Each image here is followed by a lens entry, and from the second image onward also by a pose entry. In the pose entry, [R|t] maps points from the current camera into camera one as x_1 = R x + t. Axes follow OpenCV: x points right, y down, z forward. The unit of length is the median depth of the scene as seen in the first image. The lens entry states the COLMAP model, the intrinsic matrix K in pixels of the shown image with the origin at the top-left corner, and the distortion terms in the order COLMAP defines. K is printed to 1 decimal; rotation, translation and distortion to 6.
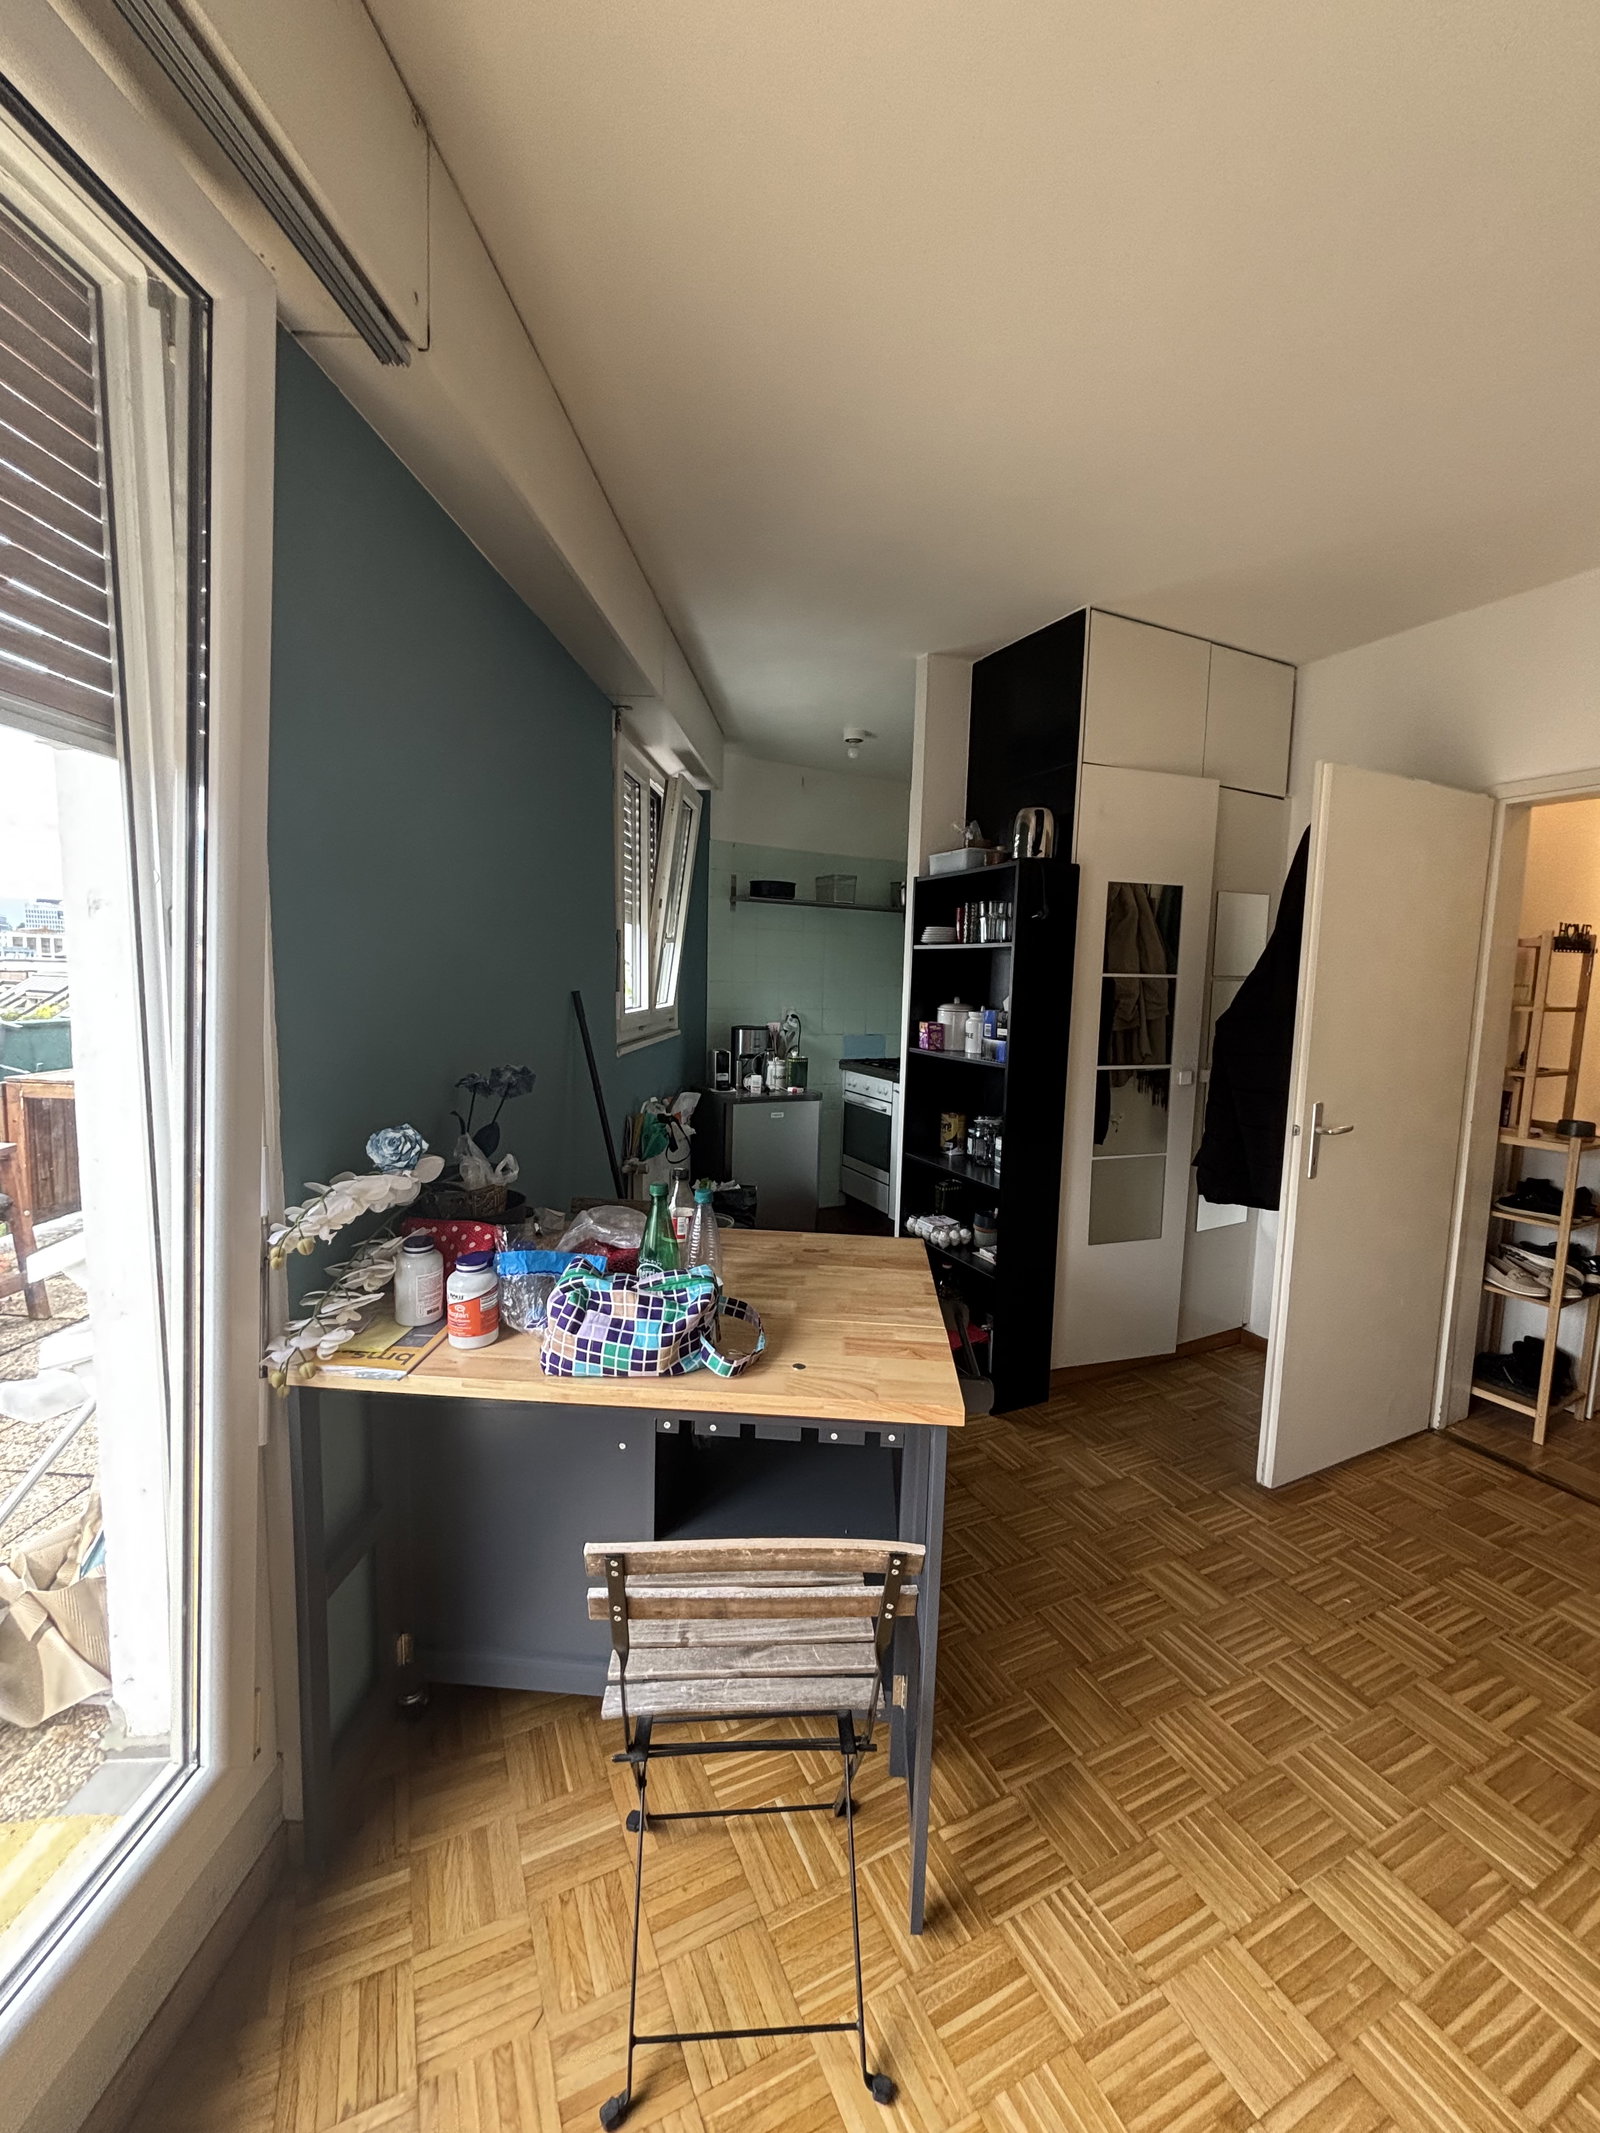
lens RADIAL K [[855.7, 0, 803.0], [0, 855.7, 1064.0], [0, 0, 1]] dist [-0.002695, -0.000199]
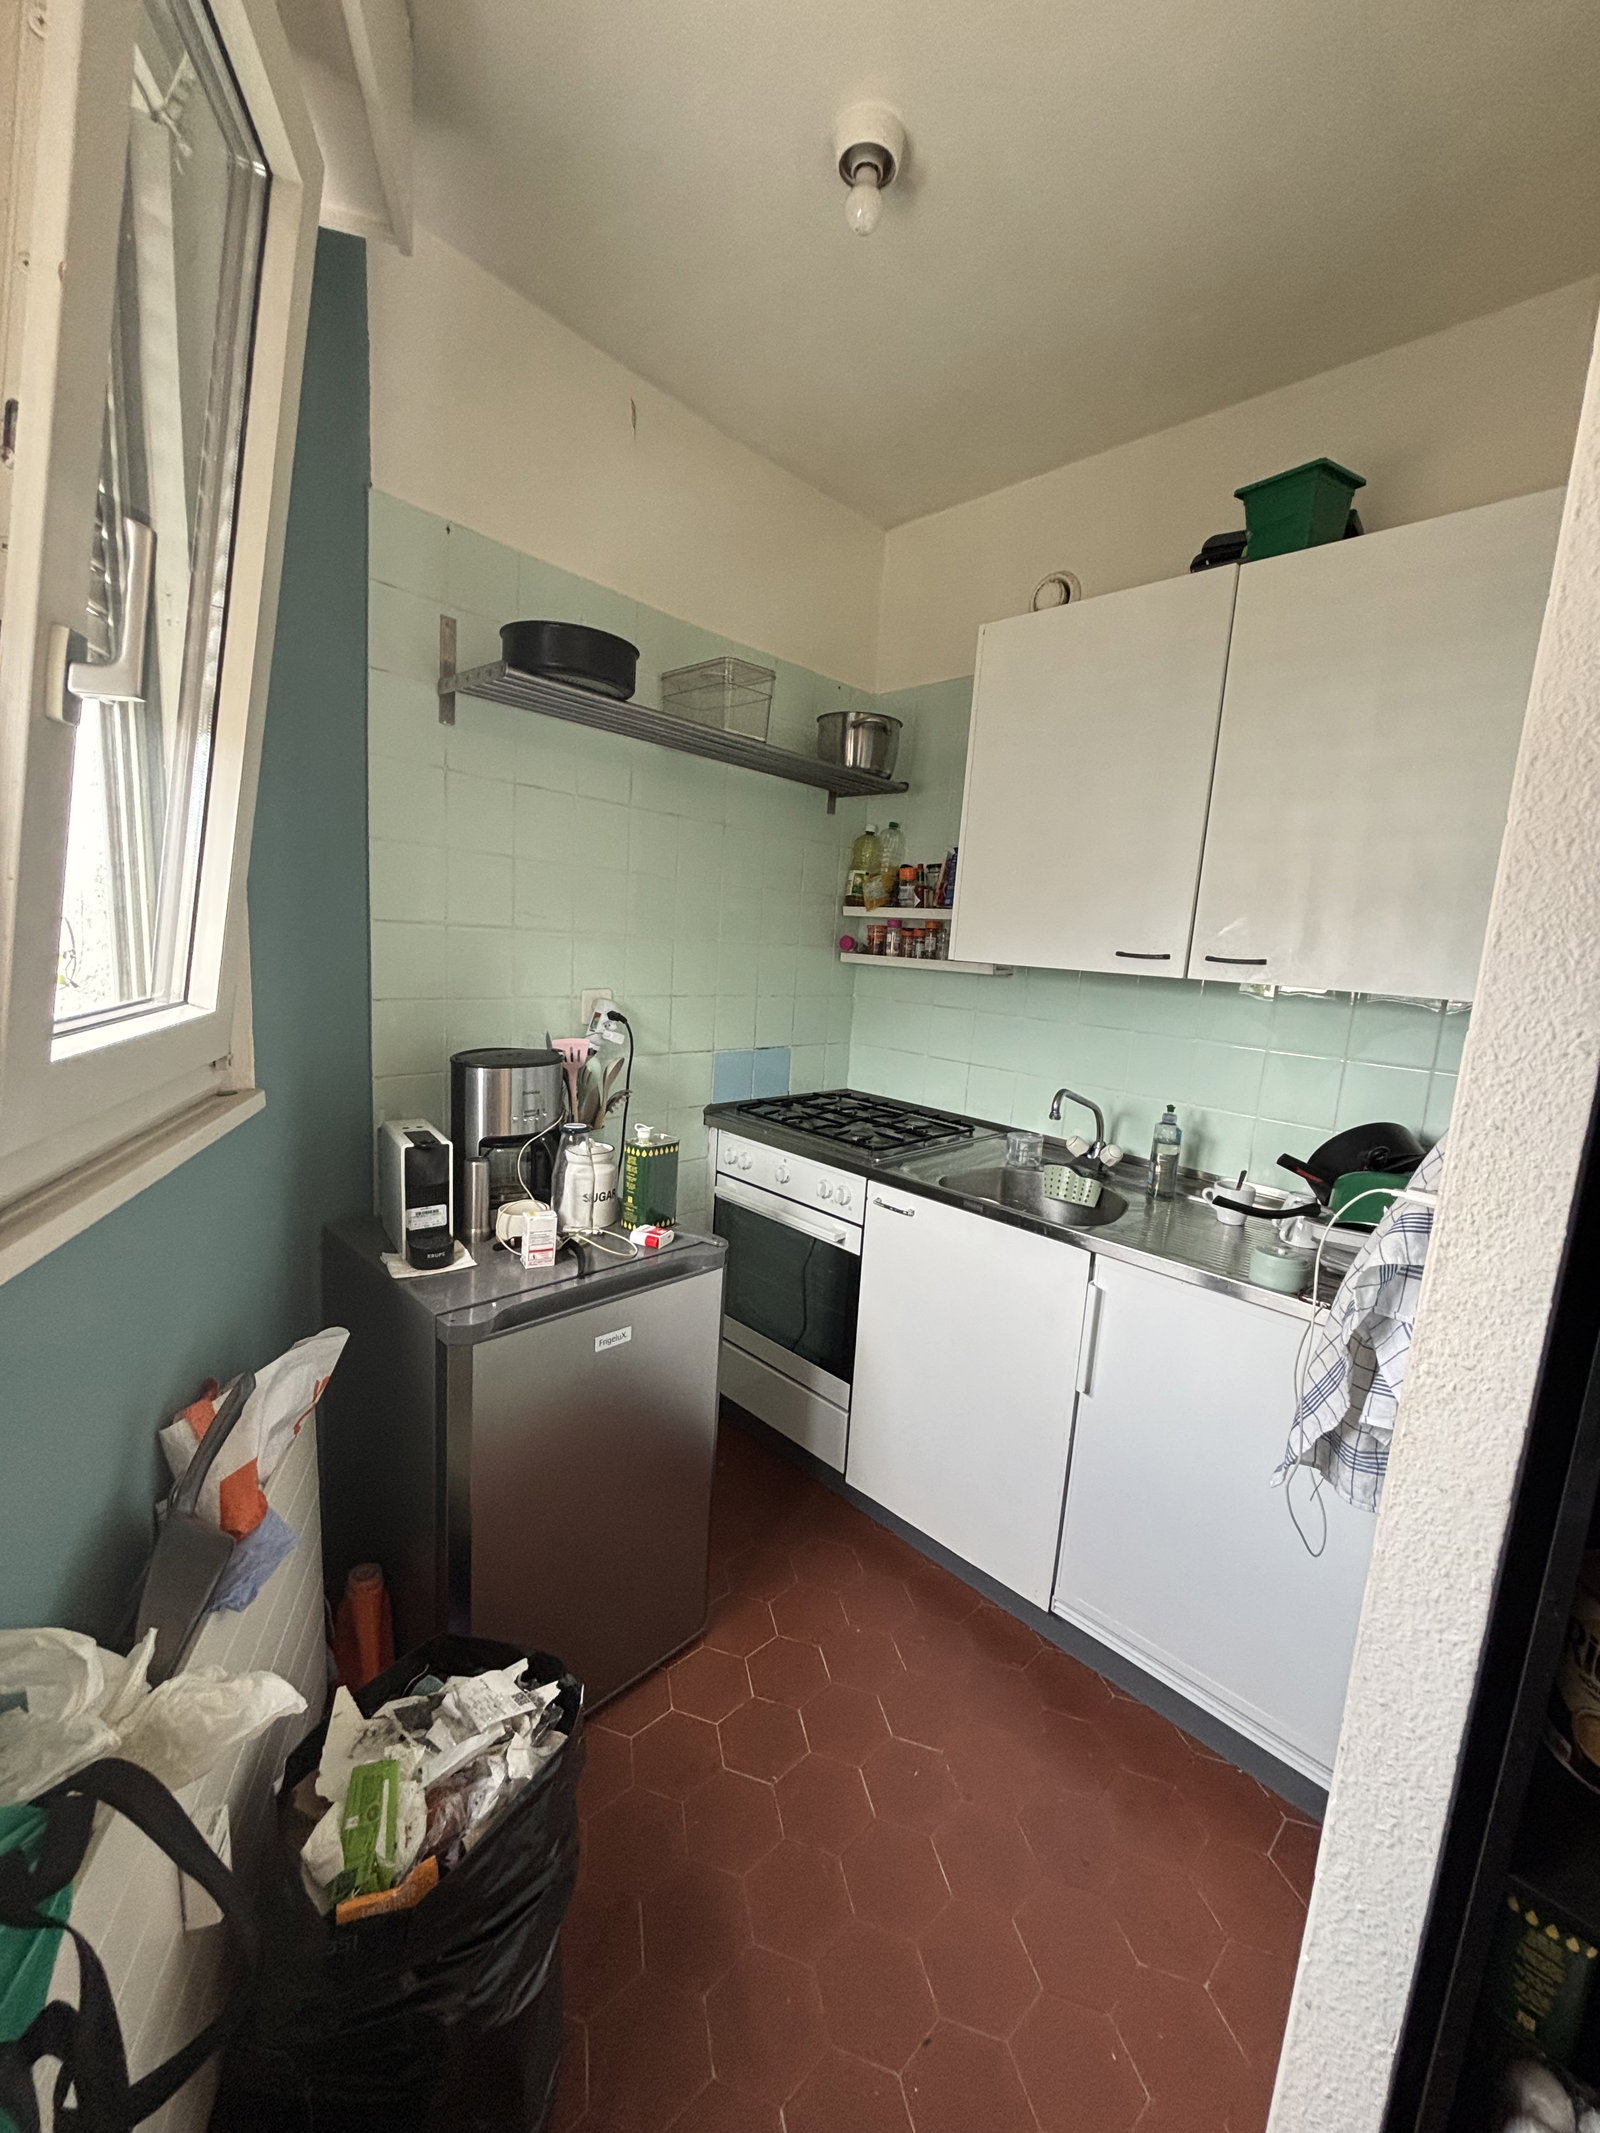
lens RADIAL K [[855.7, 0, 798.2], [0, 855.7, 1059.5], [0, 0, 1]] dist [-0.002695, -0.000199]
pose [[0.944778, -0.016017, 0.327319, -0.064840], [-0.004193, 0.998132, 0.060946, -0.064062], [-0.327683, -0.058953, 0.942947, 0.632412]]
